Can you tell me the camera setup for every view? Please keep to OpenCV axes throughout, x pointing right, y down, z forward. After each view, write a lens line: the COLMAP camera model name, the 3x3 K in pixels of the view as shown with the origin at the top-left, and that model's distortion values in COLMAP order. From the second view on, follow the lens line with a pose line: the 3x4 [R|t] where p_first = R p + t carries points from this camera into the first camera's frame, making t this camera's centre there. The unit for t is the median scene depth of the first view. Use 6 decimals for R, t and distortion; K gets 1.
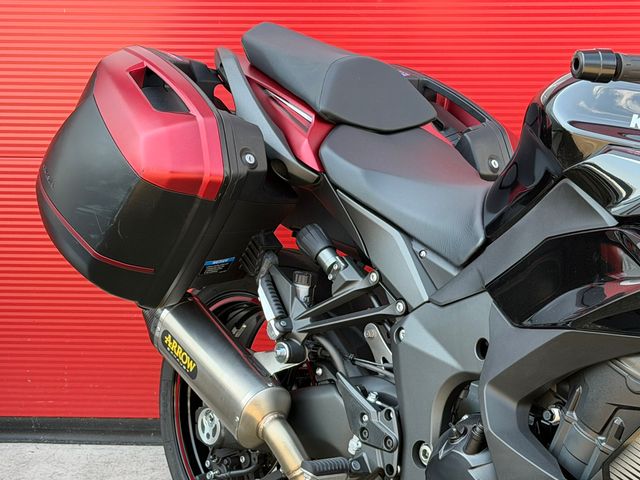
lens RADIAL K [[1525.6, 0, 314.9], [0, 1525.6, 260.5], [0, 0, 1]] dist [0.113171, 0.252172]
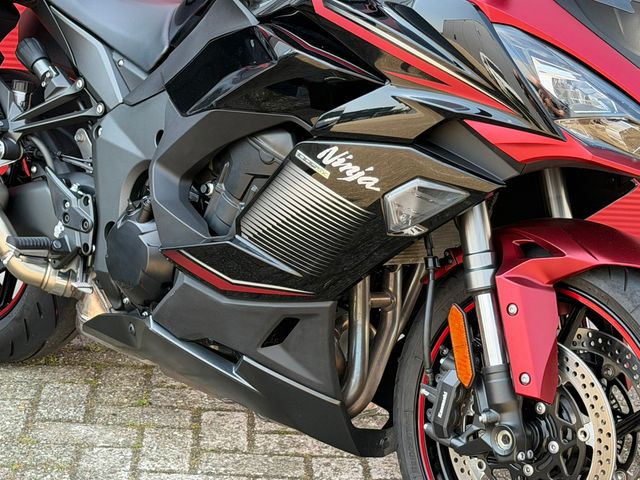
lens RADIAL K [[1525.6, 0, 314.9], [0, 1525.6, 260.5], [0, 0, 1]] dist [0.113171, 0.252172]
pose [[0.994361, 0.029674, 0.101809, 0.102913], [-0.034320, 0.998433, 0.044190, 0.088280], [-0.100339, -0.047435, 0.993822, -0.168363]]
